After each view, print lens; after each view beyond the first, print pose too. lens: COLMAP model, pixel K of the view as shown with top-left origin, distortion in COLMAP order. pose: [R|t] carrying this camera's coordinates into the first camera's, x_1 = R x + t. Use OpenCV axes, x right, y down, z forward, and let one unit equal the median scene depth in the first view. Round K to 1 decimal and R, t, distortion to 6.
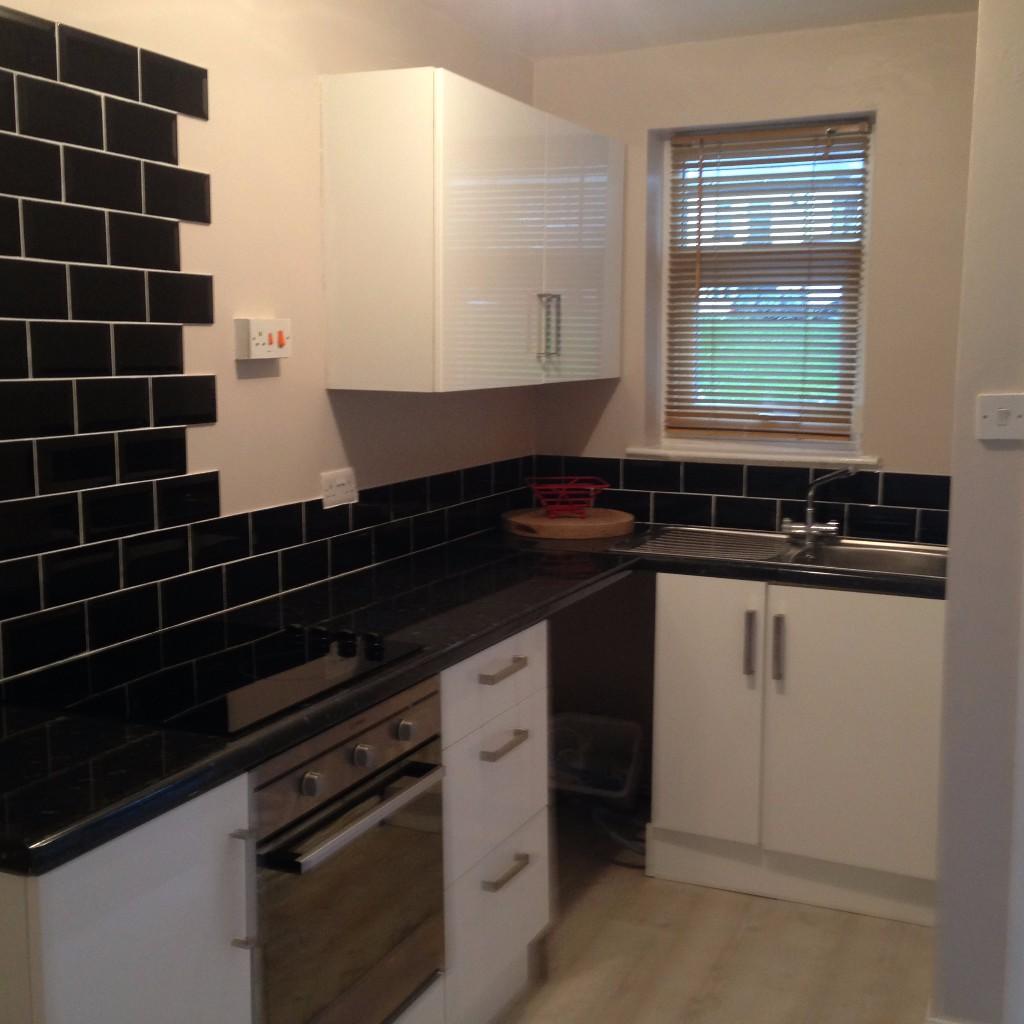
lens RADIAL K [[1191.4, 0, 512.0], [0, 1191.4, 512.0], [0, 0, 1]] dist [0.073638, -0.062600]
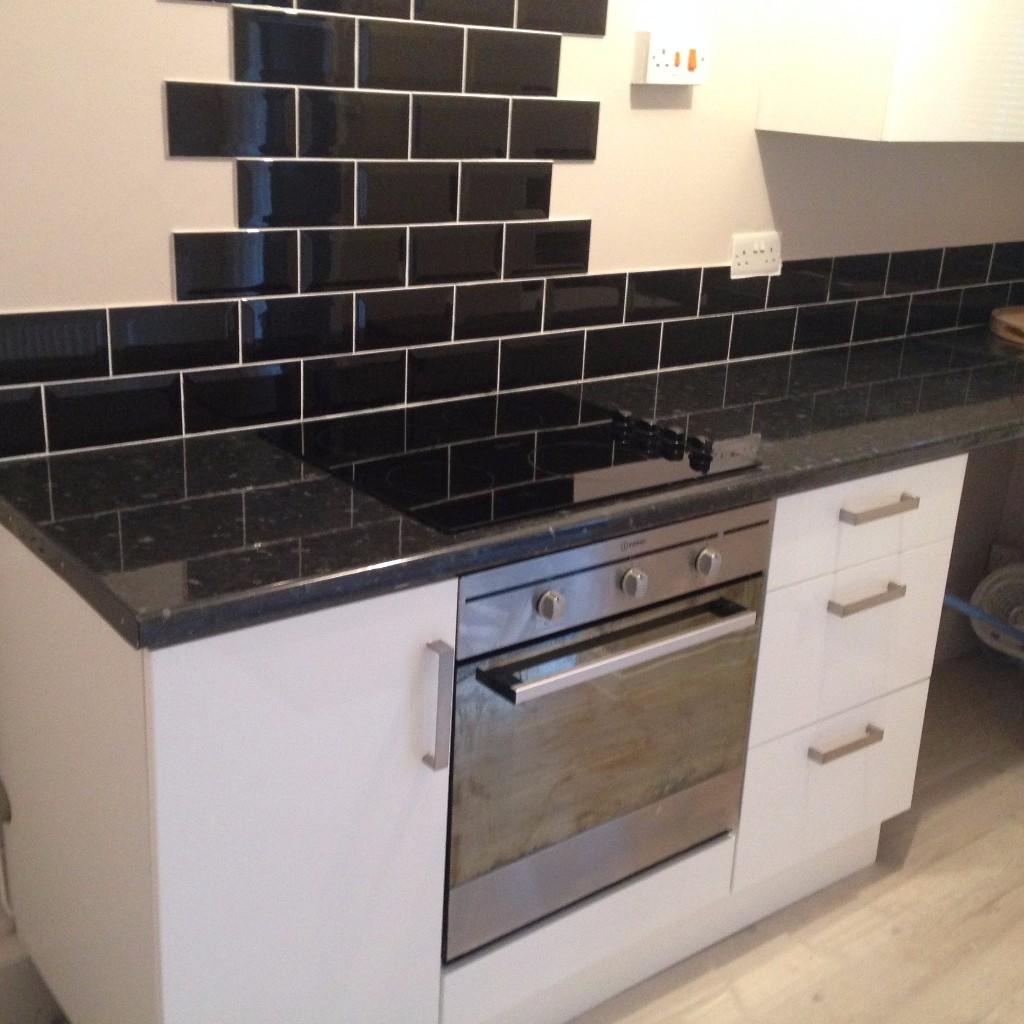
lens RADIAL K [[1191.4, 0, 512.0], [0, 1191.4, 512.0], [0, 0, 1]] dist [0.073638, -0.062600]
pose [[0.890946, 0.192872, -0.411116, 0.101190], [-0.109853, 0.969973, 0.216989, -0.010818], [0.440622, -0.148163, 0.885381, 0.184200]]
